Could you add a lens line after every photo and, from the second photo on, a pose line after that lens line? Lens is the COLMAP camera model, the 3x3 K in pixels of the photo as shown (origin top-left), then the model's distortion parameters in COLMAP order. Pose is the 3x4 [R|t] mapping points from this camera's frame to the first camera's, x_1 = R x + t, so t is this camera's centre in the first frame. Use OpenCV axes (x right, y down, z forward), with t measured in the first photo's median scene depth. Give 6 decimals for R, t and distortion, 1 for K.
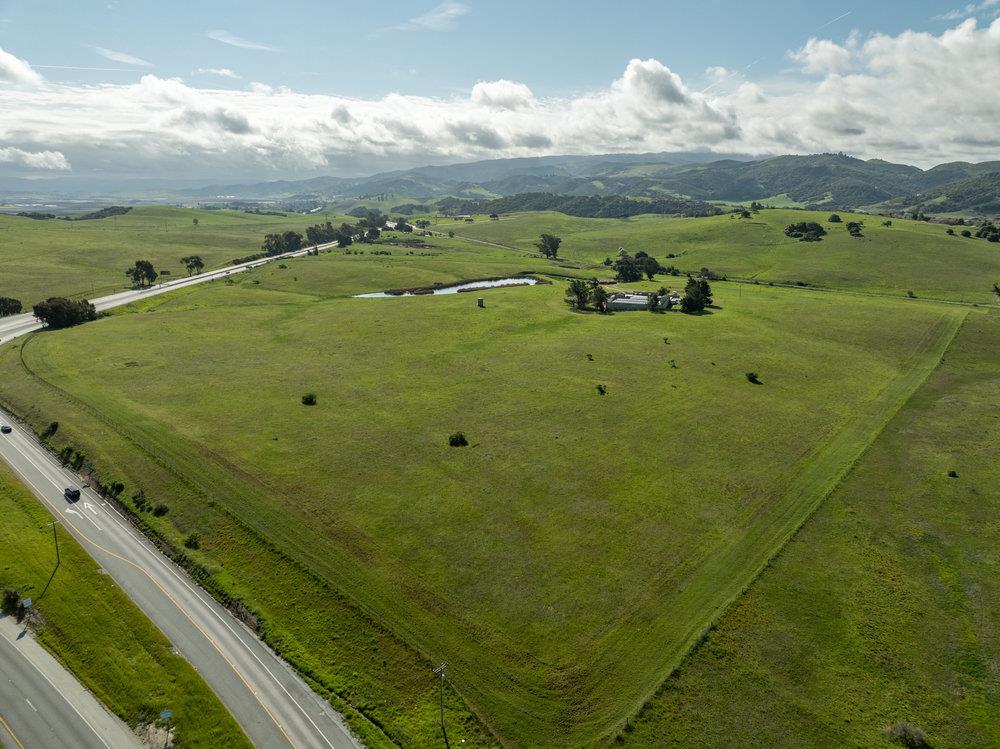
lens RADIAL K [[705.7, 0, 504.4], [0, 705.7, 370.4], [0, 0, 1]] dist [-0.040613, 0.006273]
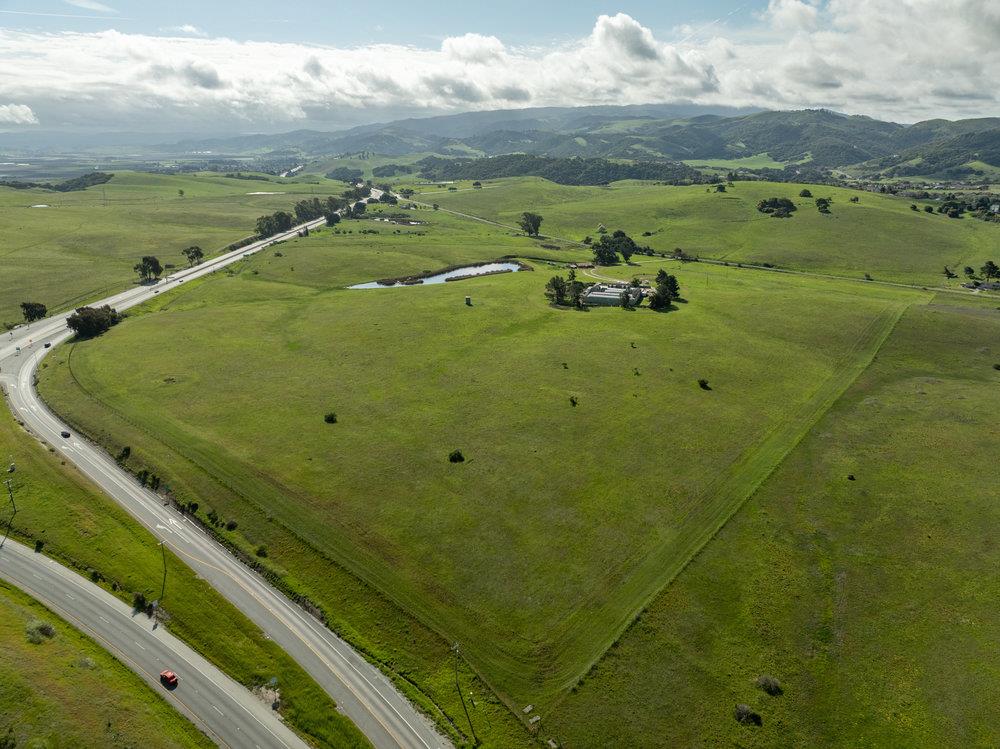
lens RADIAL K [[705.7, 0, 504.4], [0, 705.7, 370.4], [0, 0, 1]] dist [-0.040613, 0.006273]
pose [[0.999694, -0.010024, 0.022627, -0.005043], [0.008547, 0.997886, 0.064431, -0.094719], [-0.023225, -0.064218, 0.997666, -0.168611]]
